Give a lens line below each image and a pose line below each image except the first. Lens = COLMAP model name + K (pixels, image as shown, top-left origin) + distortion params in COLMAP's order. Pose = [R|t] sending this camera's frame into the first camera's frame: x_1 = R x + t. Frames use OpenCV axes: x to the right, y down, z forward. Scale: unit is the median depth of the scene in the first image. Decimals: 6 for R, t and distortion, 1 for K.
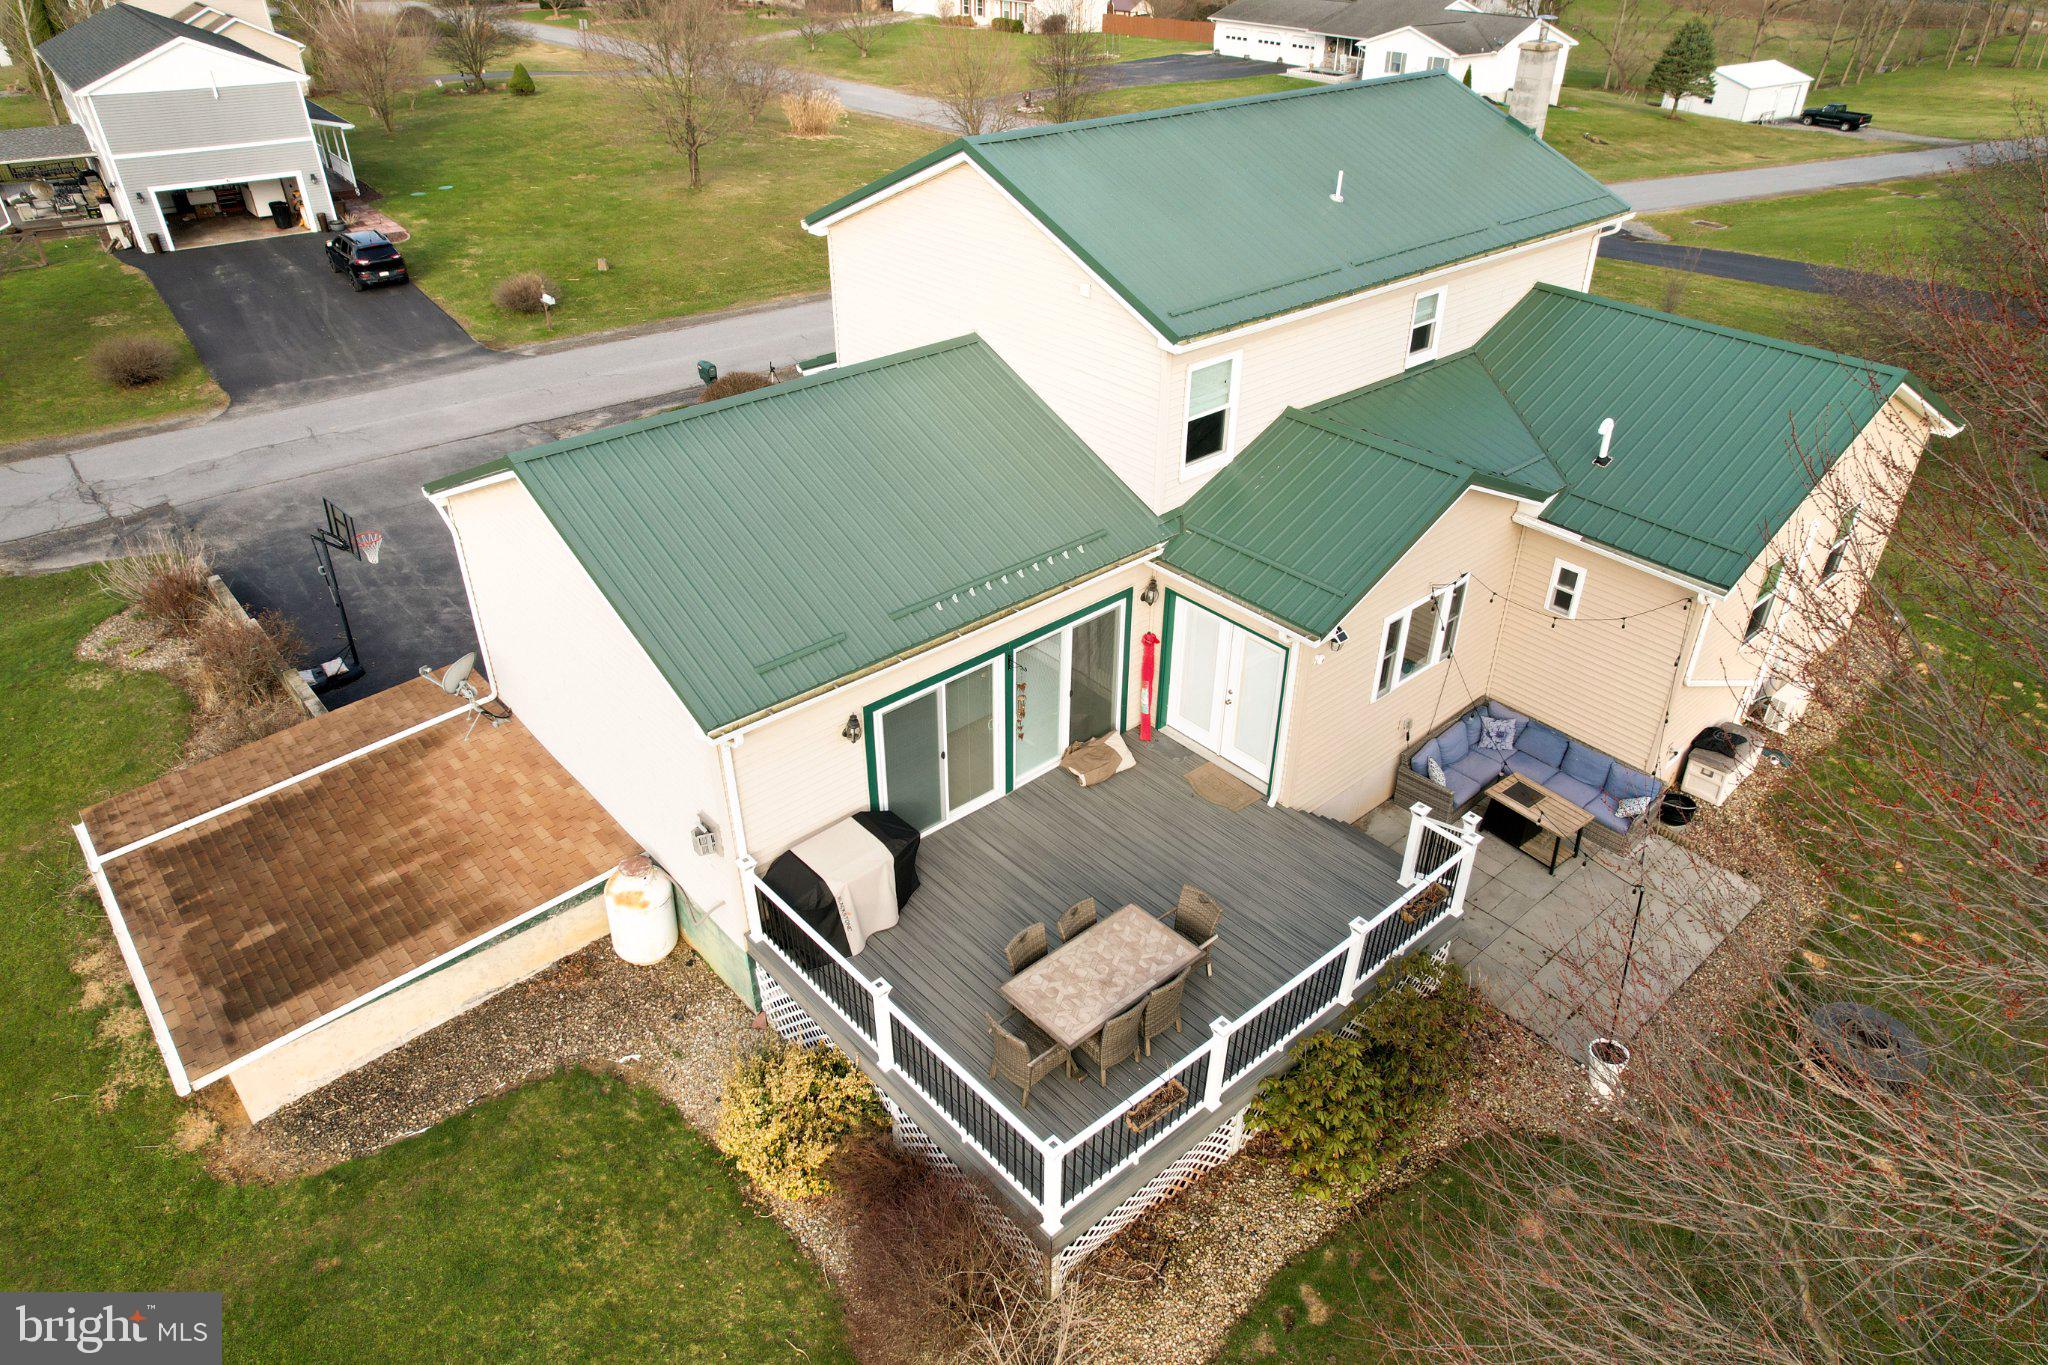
lens RADIAL K [[1310.9, 0, 1027.0], [0, 1310.9, 686.7], [0, 0, 1]] dist [-0.075314, 0.067777]
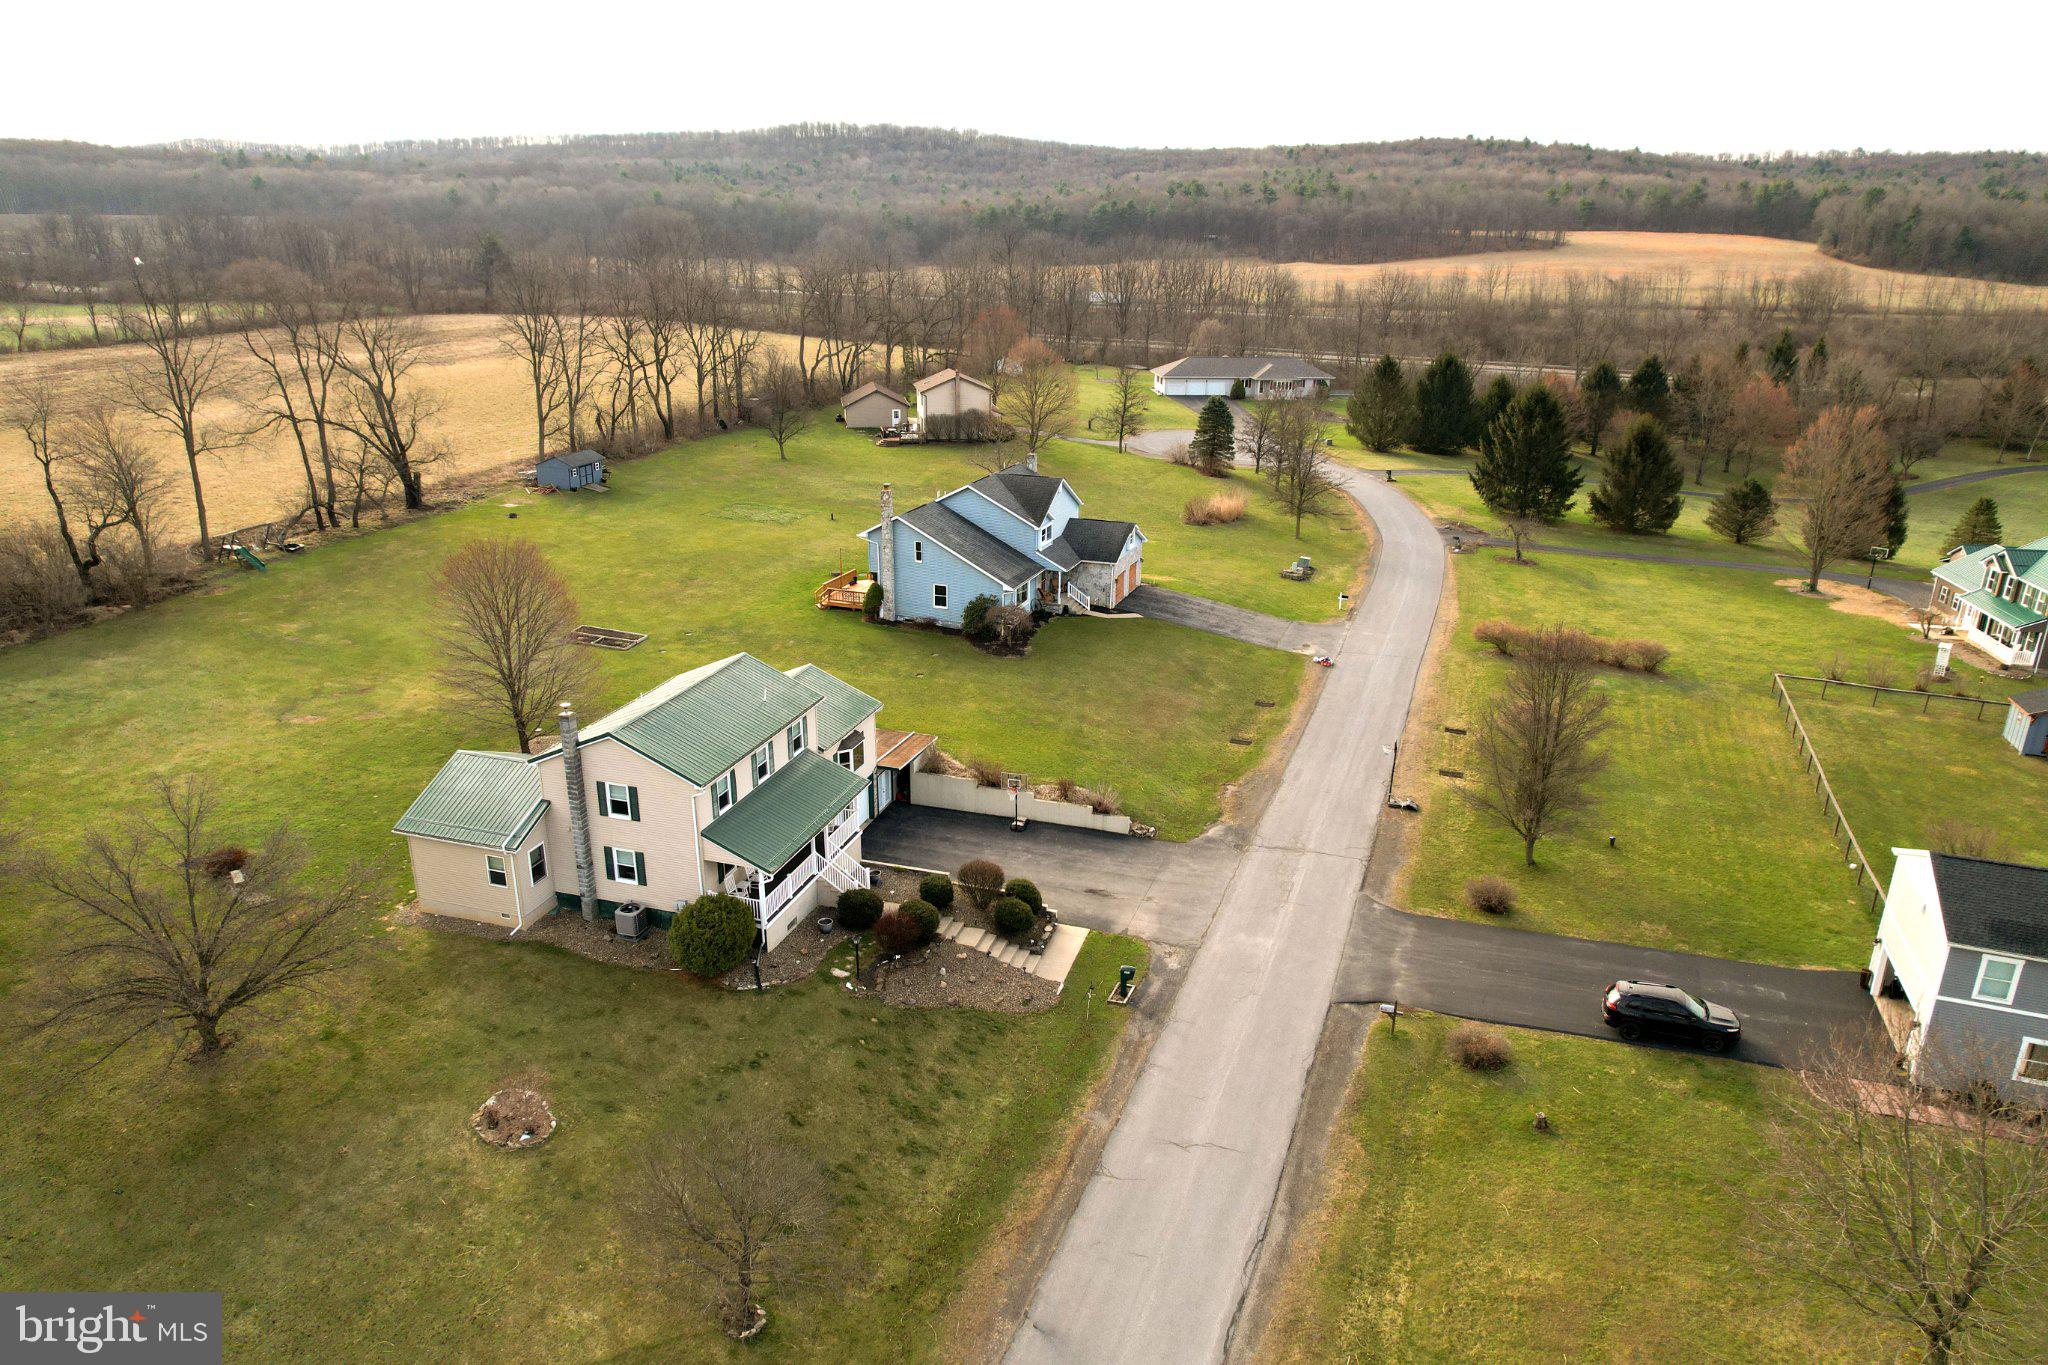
lens RADIAL K [[1310.9, 0, 1027.0], [0, 1310.9, 686.7], [0, 0, 1]] dist [-0.075314, 0.067777]
pose [[-0.851162, 0.162364, -0.499161, 0.957866], [-0.291655, 0.644361, 0.706920, -2.732385], [0.436418, 0.747286, -0.501102, 2.801252]]
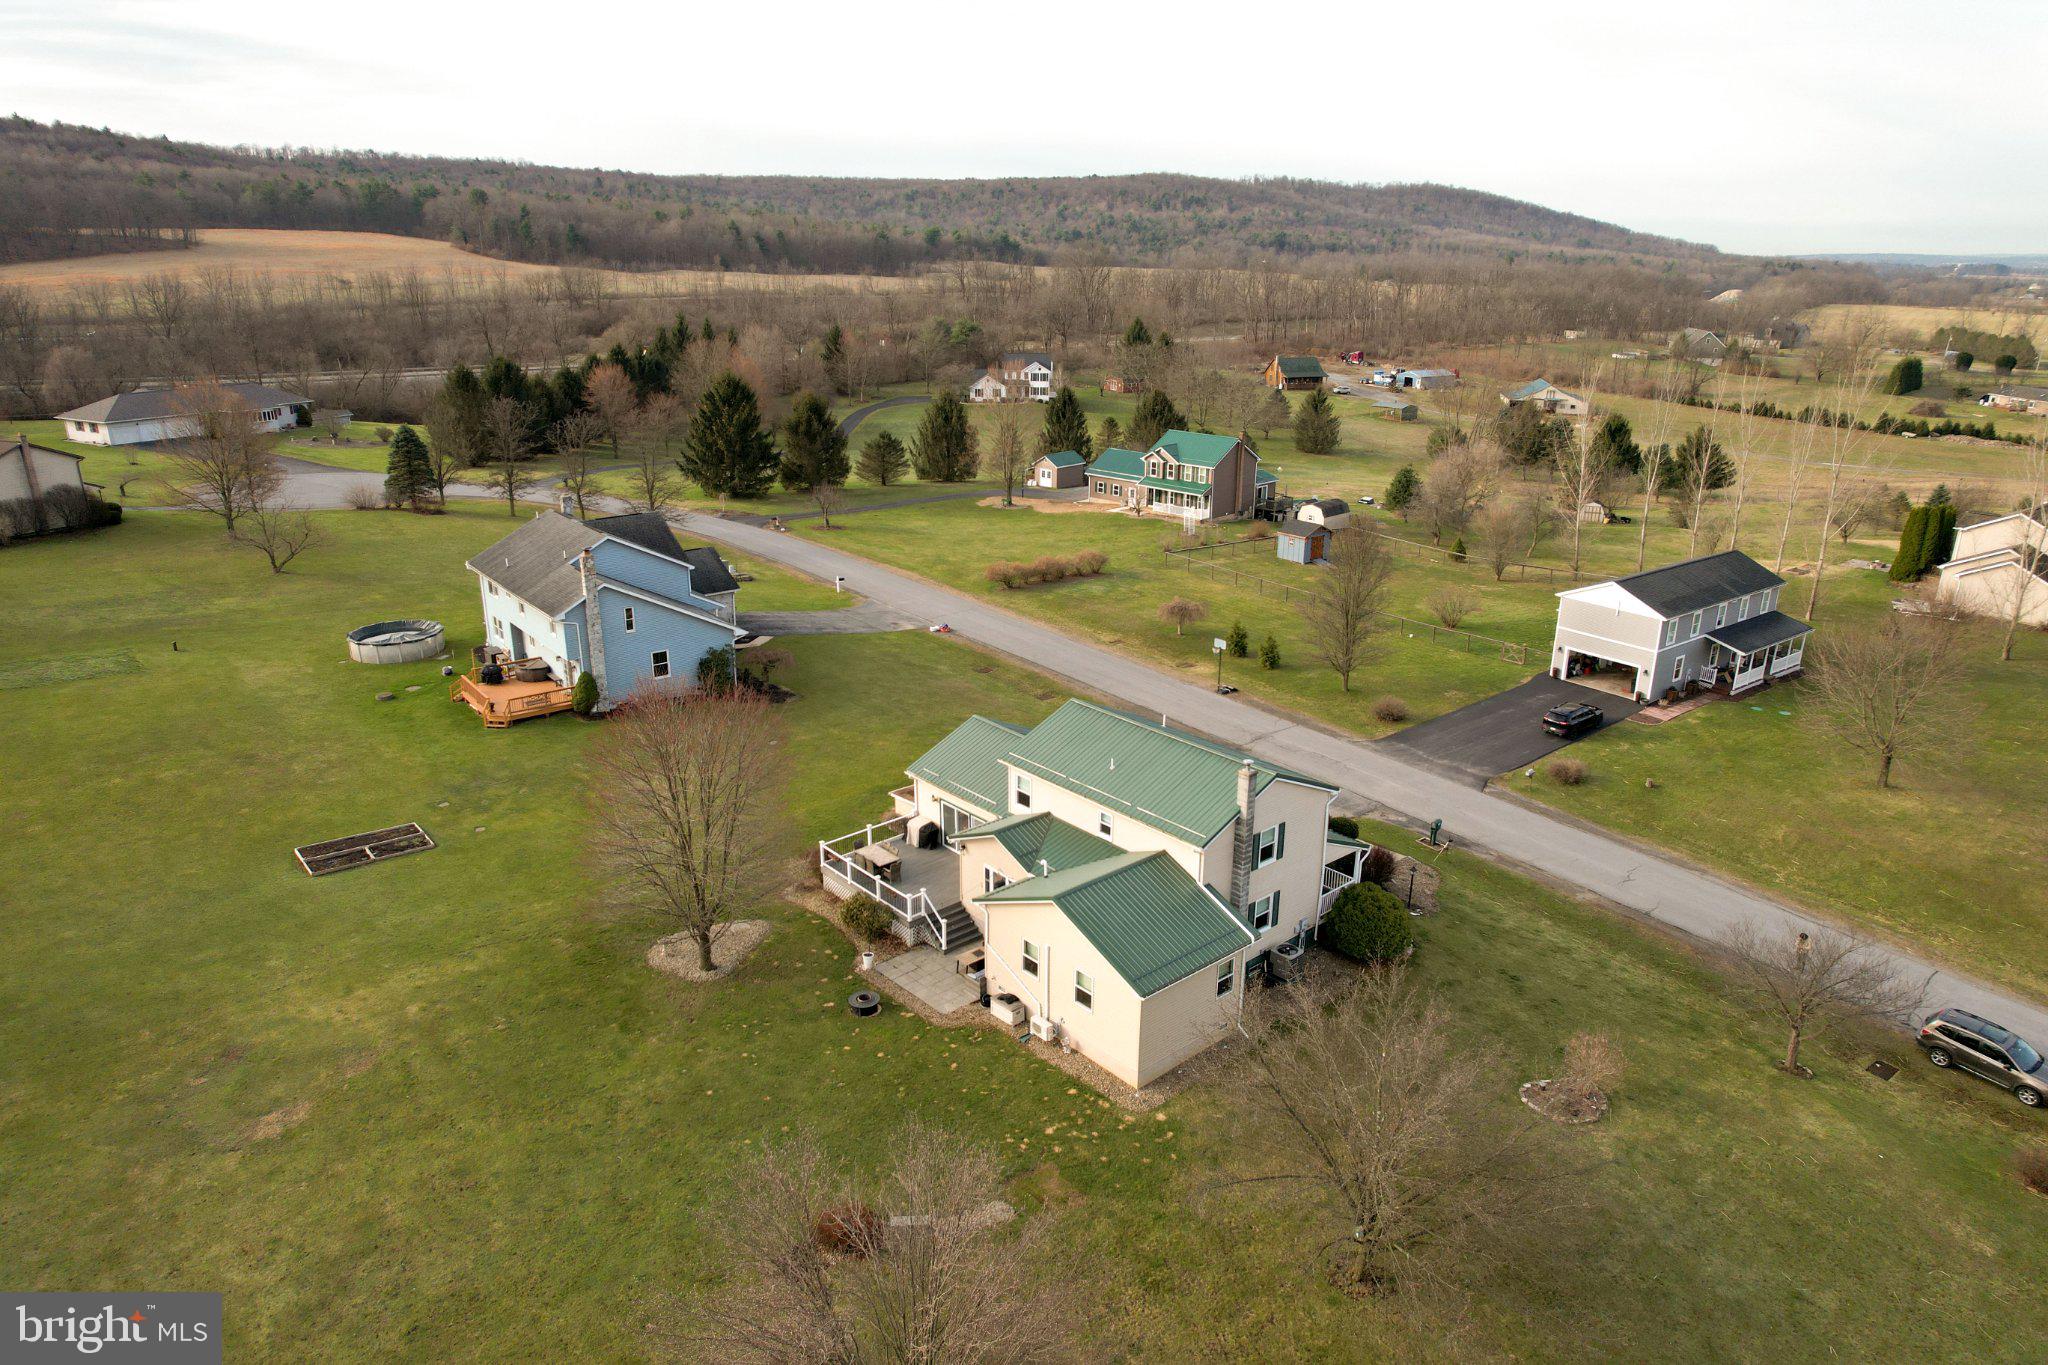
lens RADIAL K [[1310.9, 0, 1027.0], [0, 1310.9, 686.7], [0, 0, 1]] dist [-0.075314, 0.067777]
pose [[-0.001286, 0.318300, -0.947989, 2.661248], [-0.544752, 0.794758, 0.267590, -1.098447], [0.838596, 0.516763, 0.172373, 0.280442]]
